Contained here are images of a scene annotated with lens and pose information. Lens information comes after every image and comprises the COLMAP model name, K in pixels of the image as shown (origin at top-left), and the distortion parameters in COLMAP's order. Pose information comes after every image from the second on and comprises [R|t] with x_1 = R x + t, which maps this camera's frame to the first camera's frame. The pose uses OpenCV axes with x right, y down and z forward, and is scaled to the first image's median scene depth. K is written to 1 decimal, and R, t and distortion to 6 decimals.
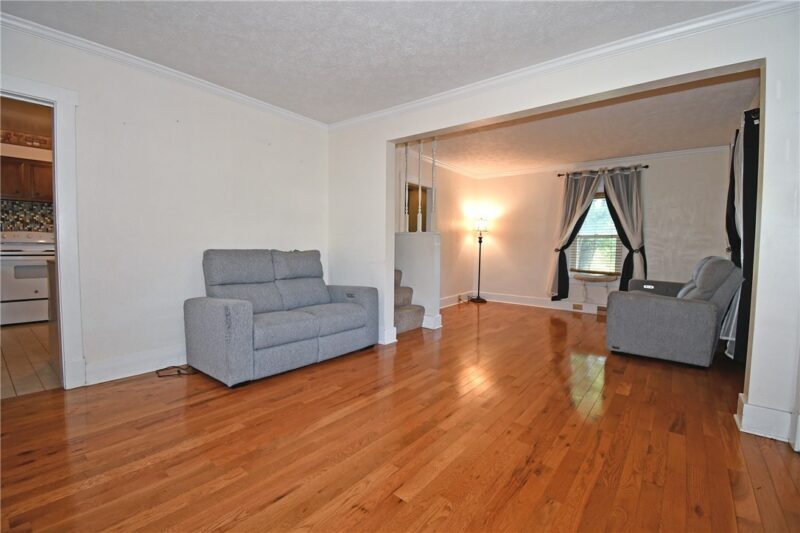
lens RADIAL K [[355.5, 0, 404.4], [0, 355.5, 265.0], [0, 0, 1]] dist [-0.001178, -0.000263]
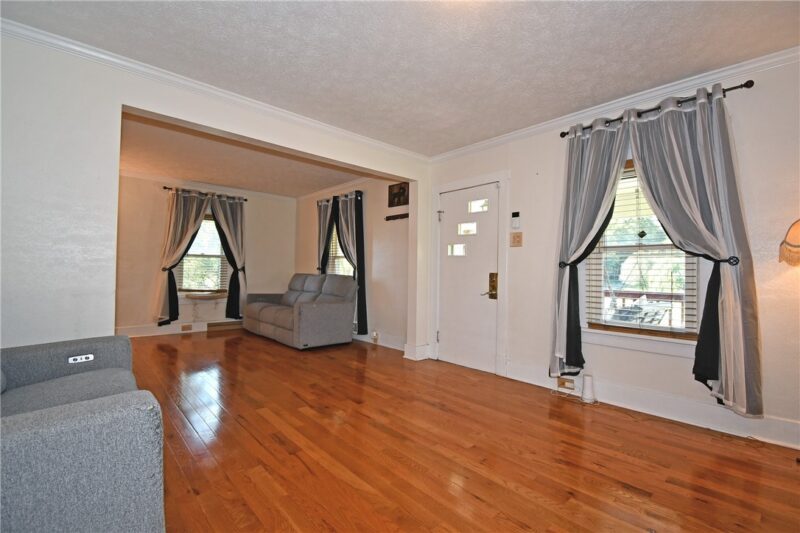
lens RADIAL K [[355.5, 0, 404.4], [0, 355.5, 265.0], [0, 0, 1]] dist [-0.001178, -0.000263]
pose [[0.153463, 0.004564, 0.988144, -0.398725], [0.036722, 0.999272, -0.010318, -0.022145], [-0.987472, 0.037870, 0.153183, 0.270974]]
